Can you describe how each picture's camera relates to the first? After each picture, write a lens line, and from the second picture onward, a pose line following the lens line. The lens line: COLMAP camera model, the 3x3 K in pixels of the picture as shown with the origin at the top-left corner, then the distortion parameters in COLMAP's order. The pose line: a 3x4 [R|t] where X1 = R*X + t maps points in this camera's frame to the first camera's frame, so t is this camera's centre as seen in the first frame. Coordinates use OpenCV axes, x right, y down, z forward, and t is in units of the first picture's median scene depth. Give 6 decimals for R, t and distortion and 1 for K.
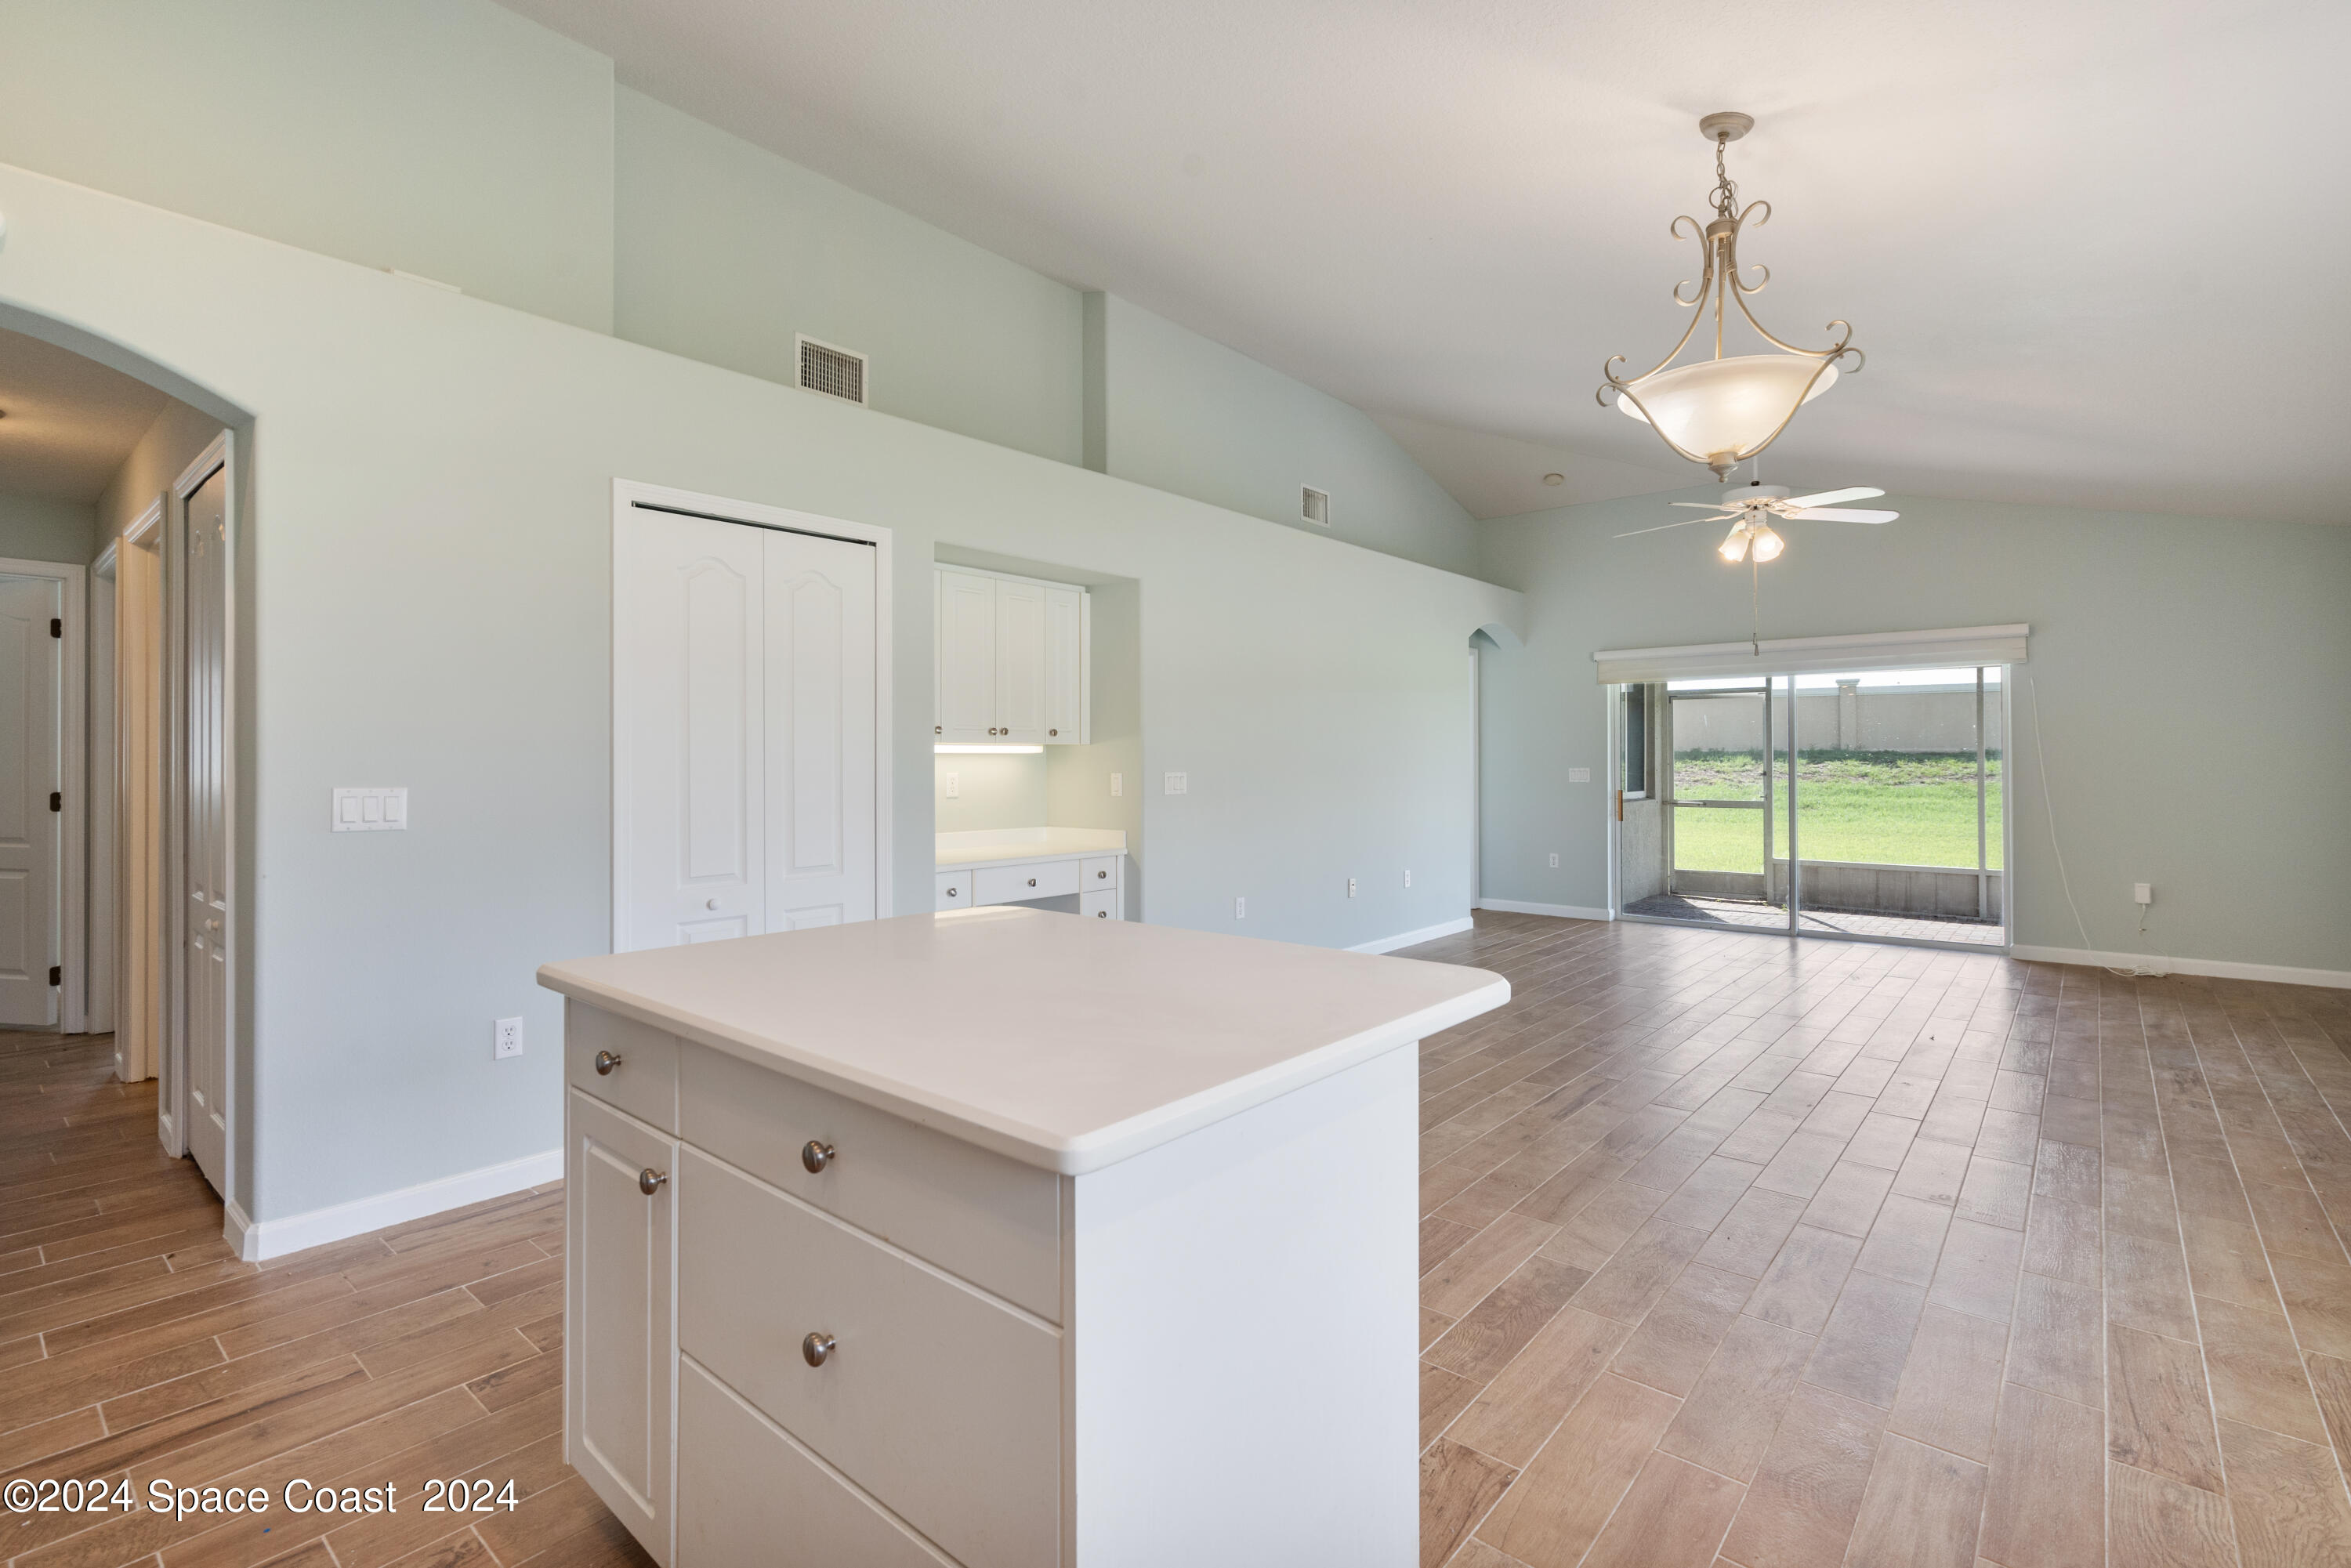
lens RADIAL K [[1082.4, 0, 1177.2], [0, 1082.4, 753.9], [0, 0, 1]] dist [-0.002318, -0.000586]
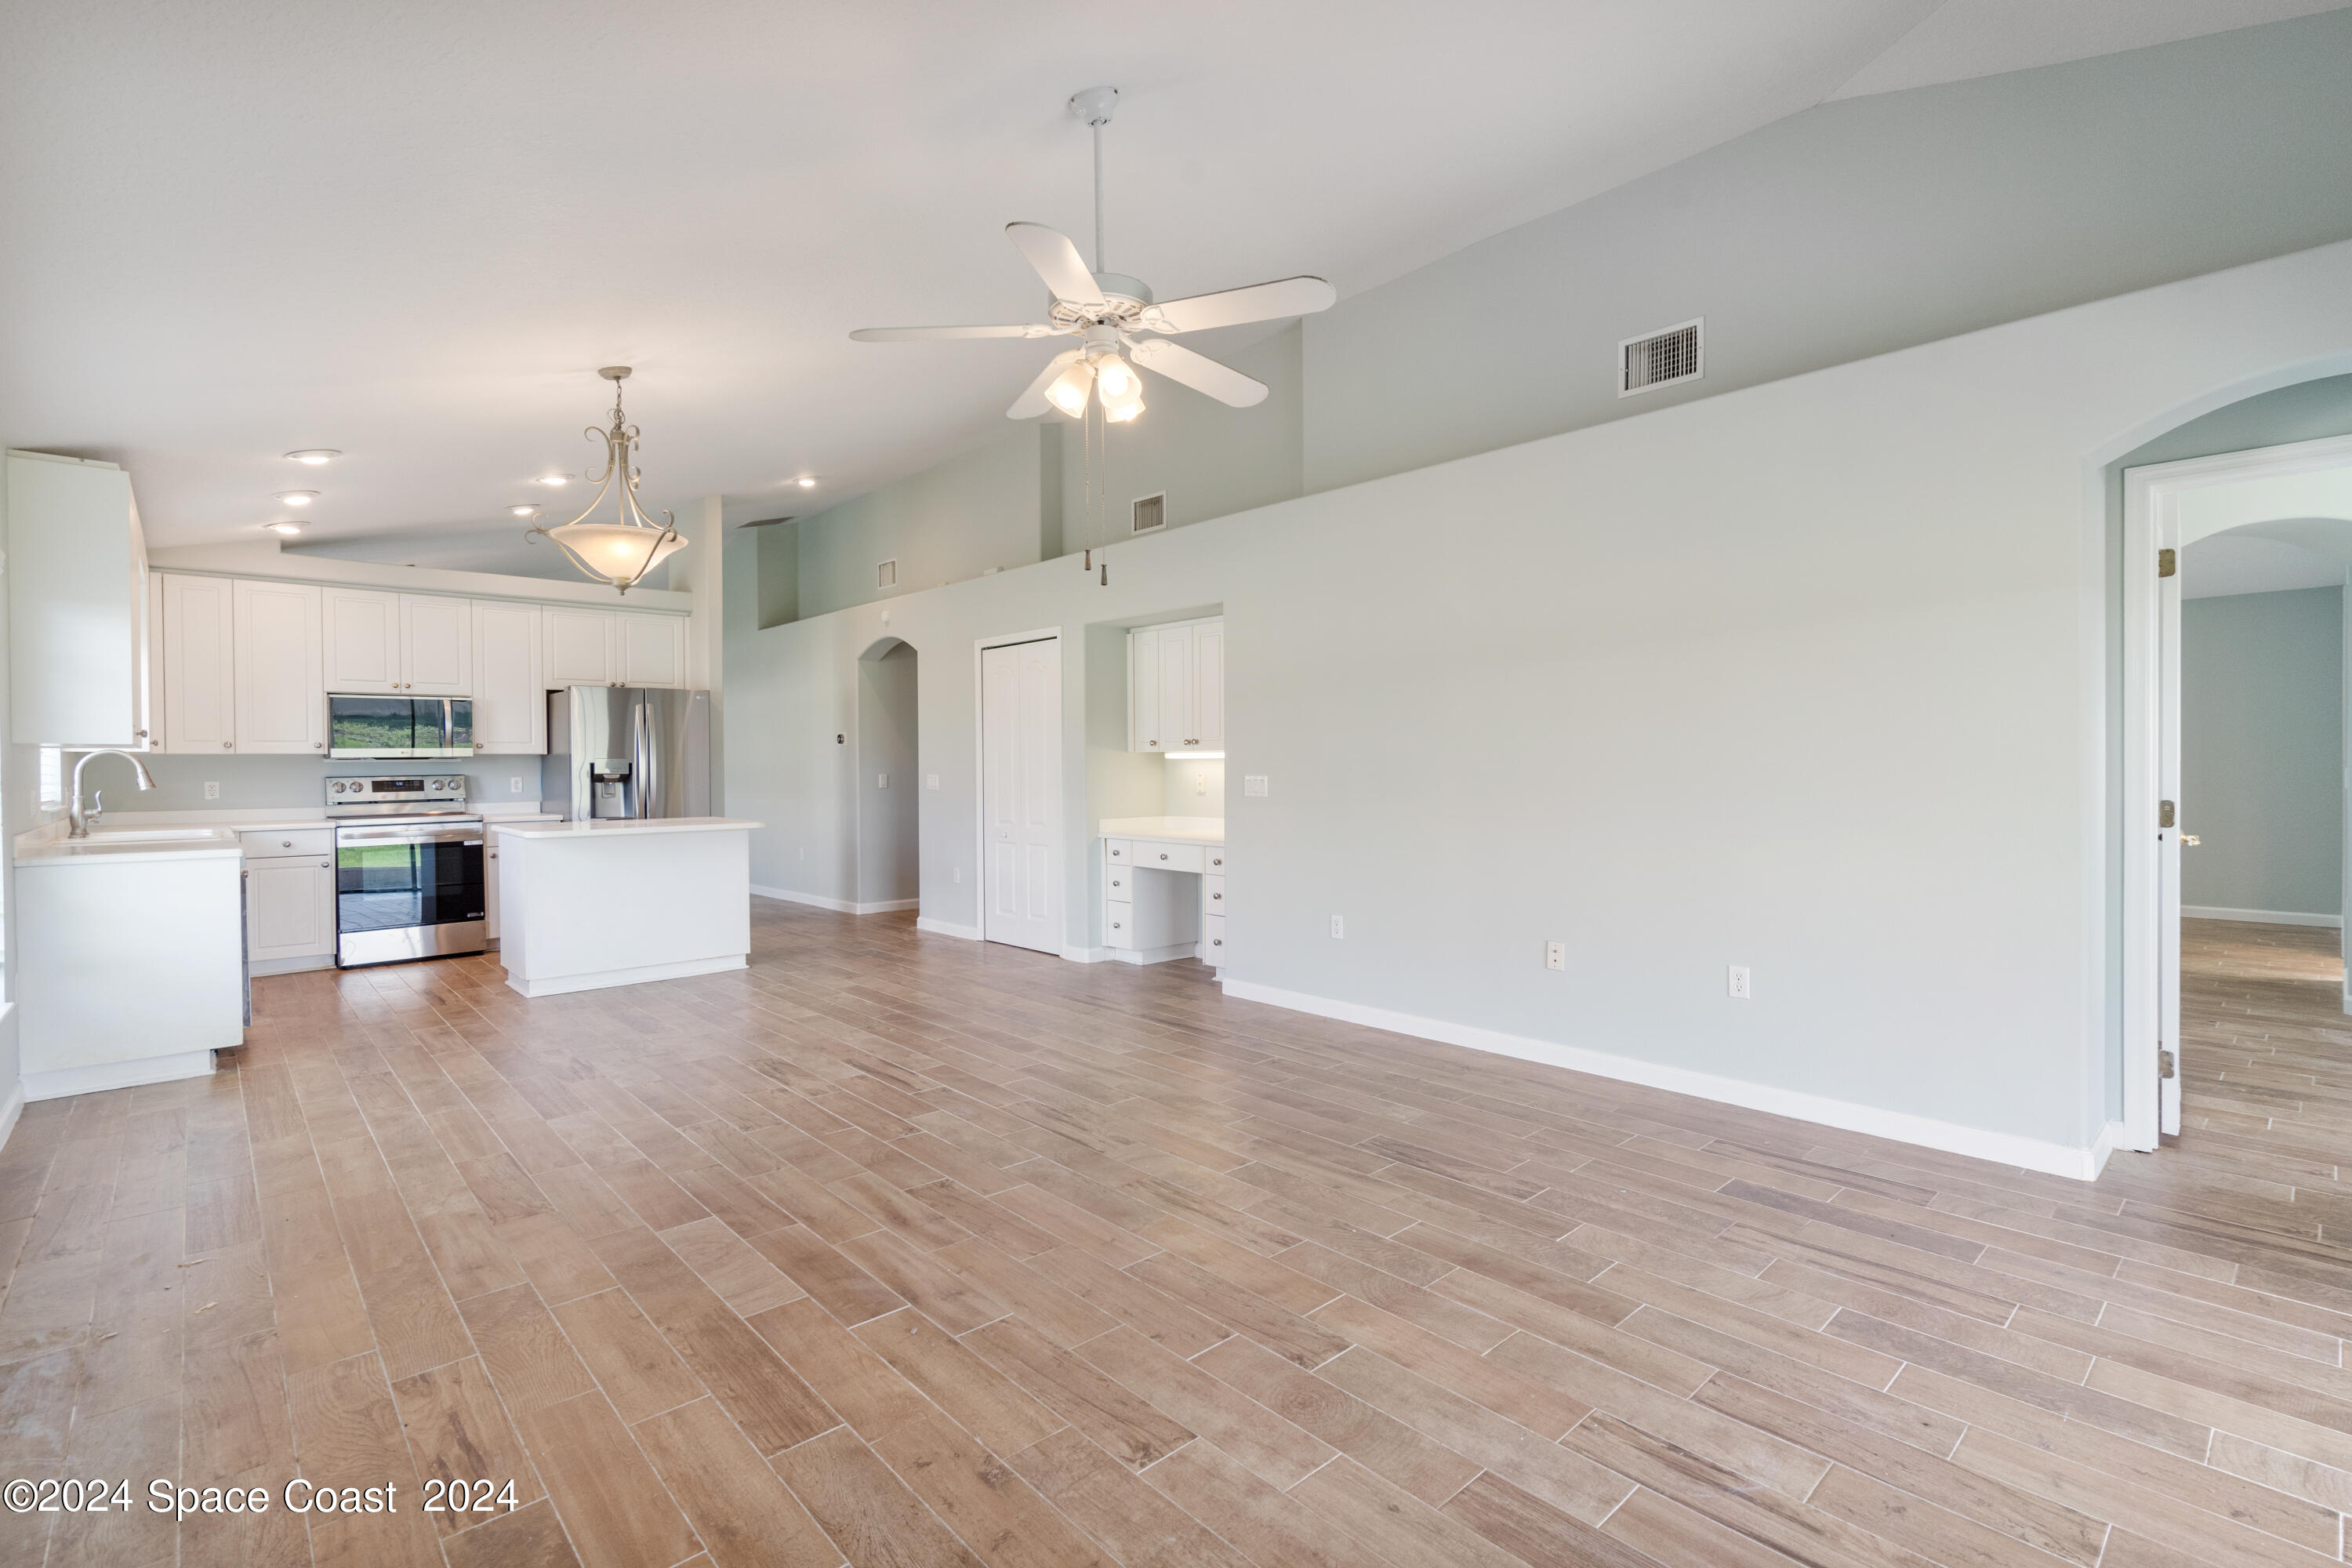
lens RADIAL K [[1093.0, 0, 1179.7], [0, 1093.0, 776.6], [0, 0, 1]] dist [0.001646, 0.000269]
pose [[-0.130989, 0.015822, -0.991258, 0.820736], [0.011919, 0.999826, 0.014383, 0.001576], [0.991312, -0.009930, -0.131154, 0.829724]]
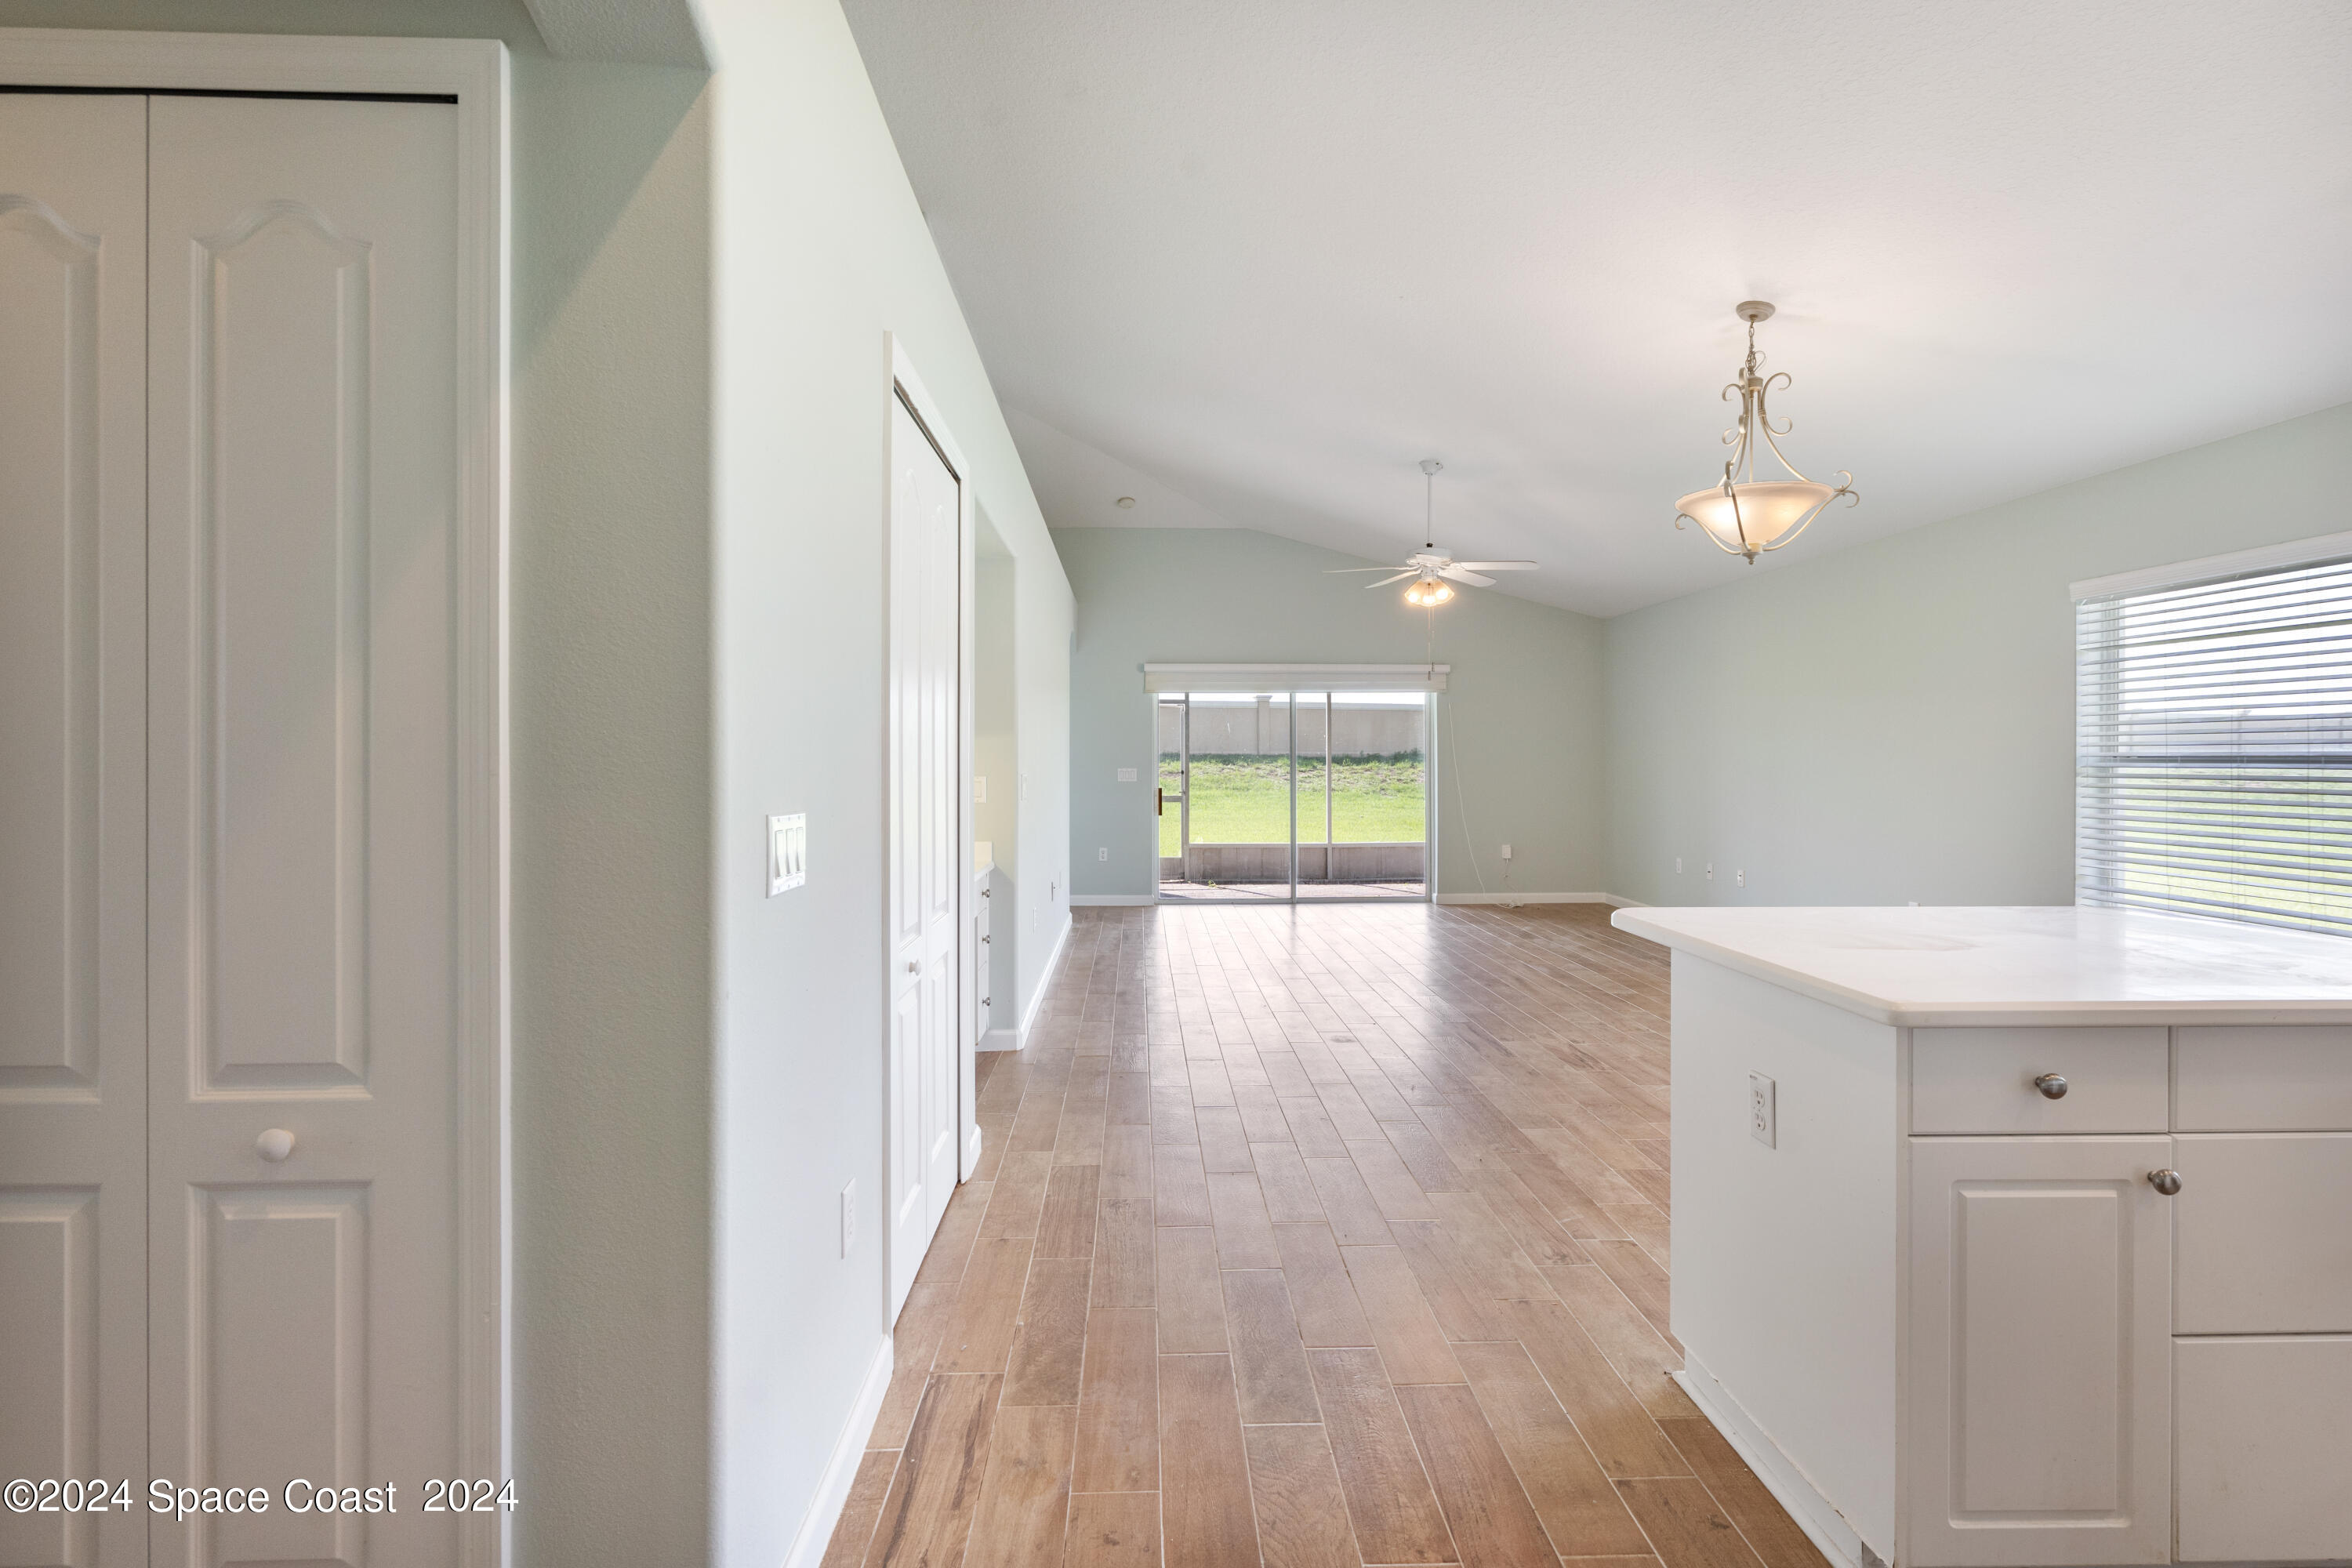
lens RADIAL K [[1082.9, 0, 1177.7], [0, 1082.9, 753.9], [0, 0, 1]] dist [-0.002318, -0.000586]
pose [[0.736742, 0.005635, 0.676151, -0.405092], [-0.005642, 0.999982, -0.002187, 0.000819], [-0.676151, -0.002203, 0.736760, 0.191777]]
